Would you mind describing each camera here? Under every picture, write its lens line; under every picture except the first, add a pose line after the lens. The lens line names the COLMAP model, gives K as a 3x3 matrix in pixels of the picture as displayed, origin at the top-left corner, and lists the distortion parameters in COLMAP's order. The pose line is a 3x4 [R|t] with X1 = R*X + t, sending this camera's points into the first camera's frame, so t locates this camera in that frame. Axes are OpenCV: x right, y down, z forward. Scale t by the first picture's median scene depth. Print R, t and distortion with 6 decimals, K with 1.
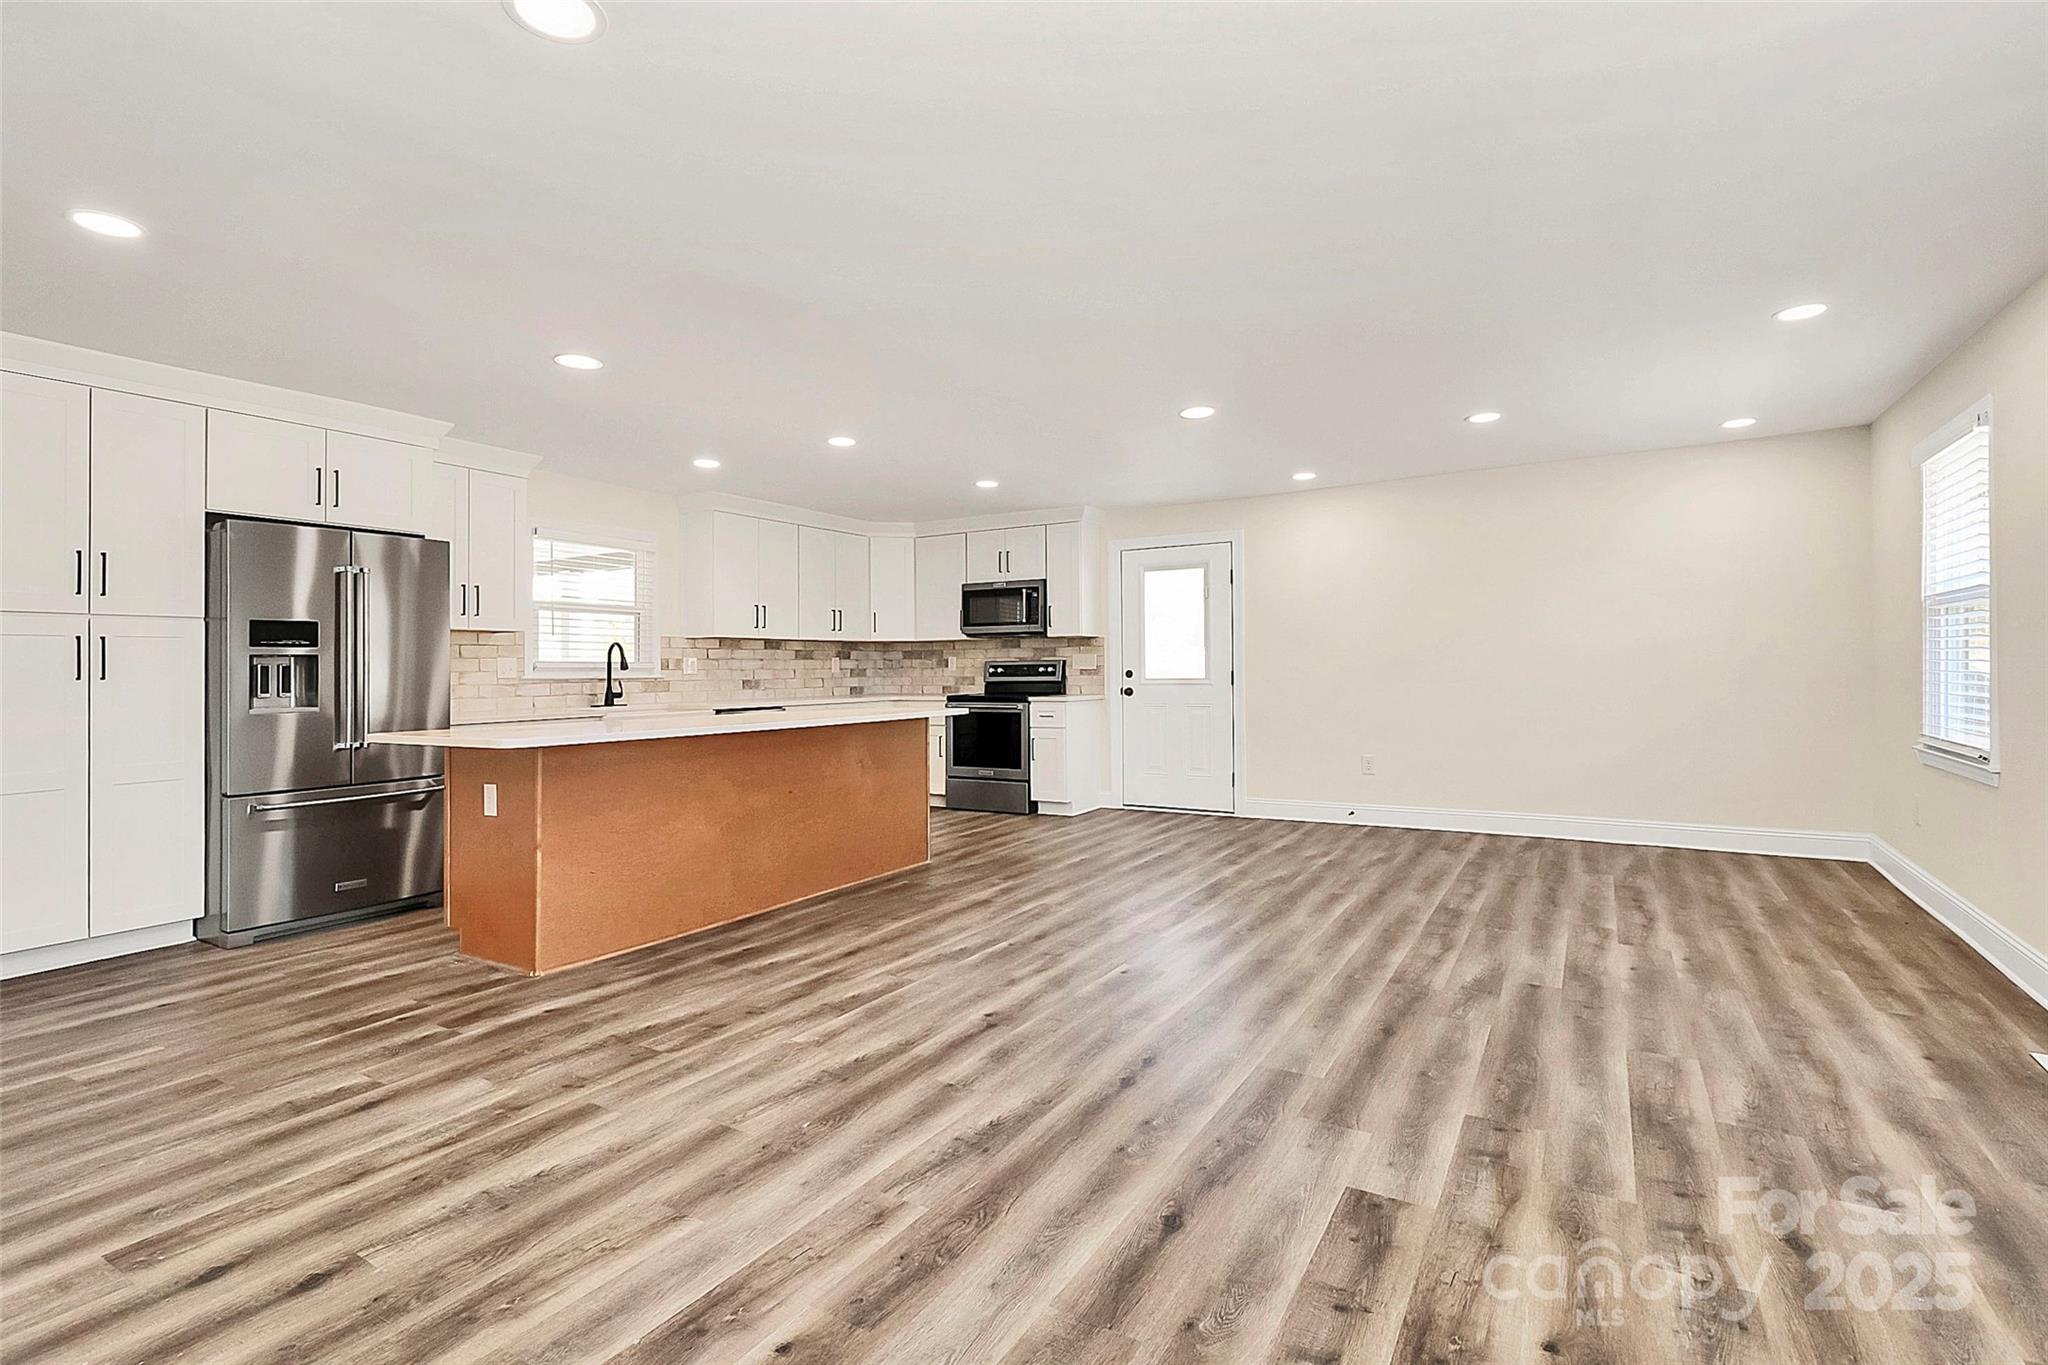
lens RADIAL K [[986.0, 0, 1030.9], [0, 986.0, 645.3], [0, 0, 1]] dist [0.000928, -0.008202]
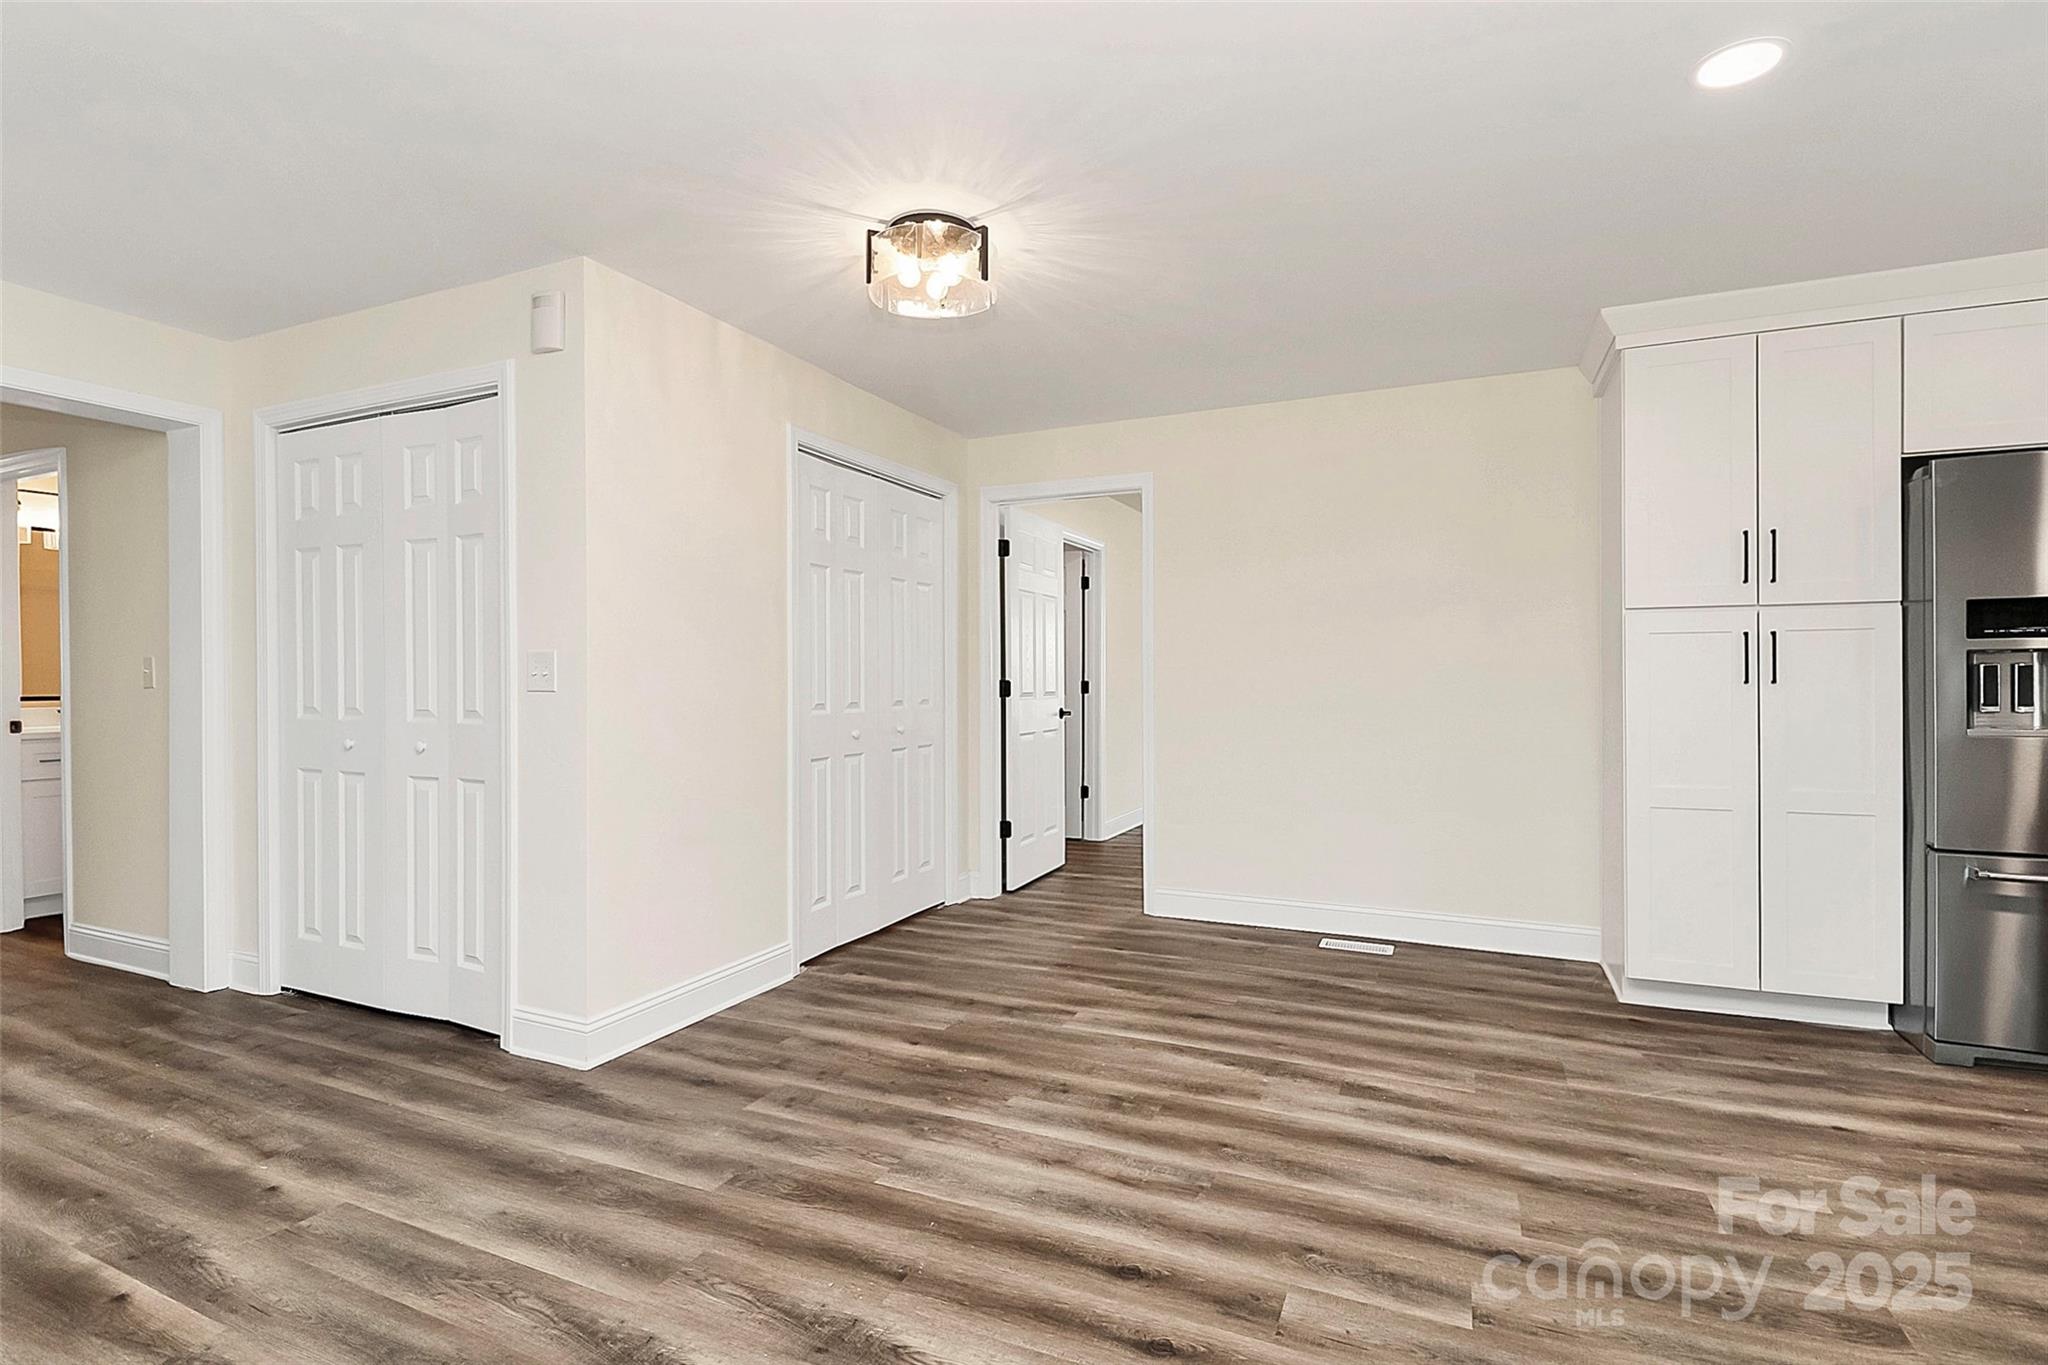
lens RADIAL K [[986.0, 0, 1006.8], [0, 986.0, 668.2], [0, 0, 1]] dist [0.000928, -0.008202]
pose [[0.114947, 0.005719, -0.993355, -0.124872], [0.024127, 0.999672, 0.008547, 0.000026], [0.993079, -0.024949, 0.114772, 0.166654]]
